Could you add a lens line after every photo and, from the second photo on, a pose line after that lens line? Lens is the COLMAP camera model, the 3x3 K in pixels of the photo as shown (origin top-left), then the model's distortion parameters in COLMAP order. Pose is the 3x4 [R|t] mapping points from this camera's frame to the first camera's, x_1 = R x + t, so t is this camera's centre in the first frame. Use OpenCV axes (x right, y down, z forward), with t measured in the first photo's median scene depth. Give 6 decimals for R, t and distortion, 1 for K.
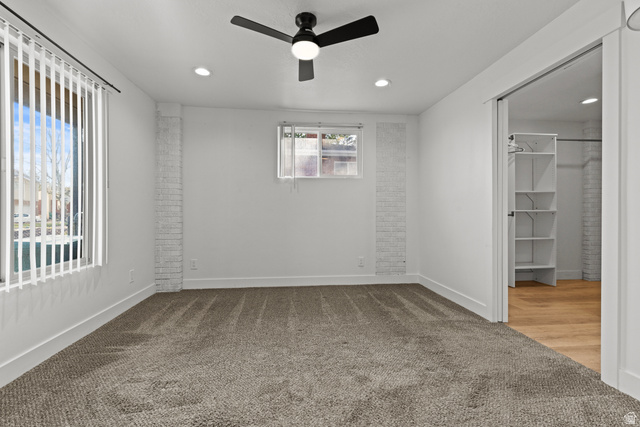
lens RADIAL K [[292.2, 0, 329.7], [0, 292.2, 213.9], [0, 0, 1]] dist [0.009719, -0.000728]
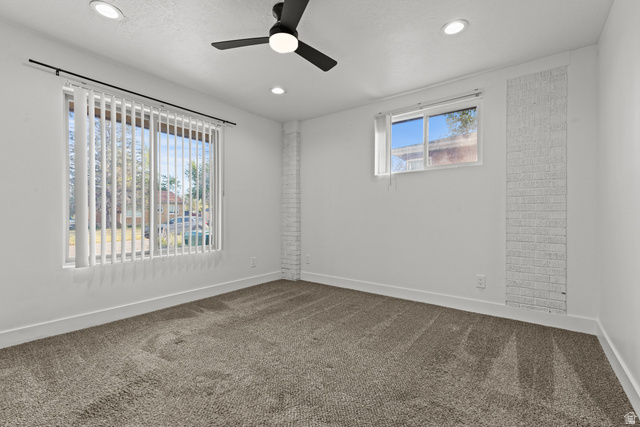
lens RADIAL K [[292.2, 0, 297.6], [0, 292.2, 213.7], [0, 0, 1]] dist [0.009719, -0.000728]
pose [[0.702717, -0.002265, -0.711466, 0.375123], [-0.001770, 0.999986, -0.004932, 0.002552], [0.711467, 0.004725, 0.702703, 0.217117]]
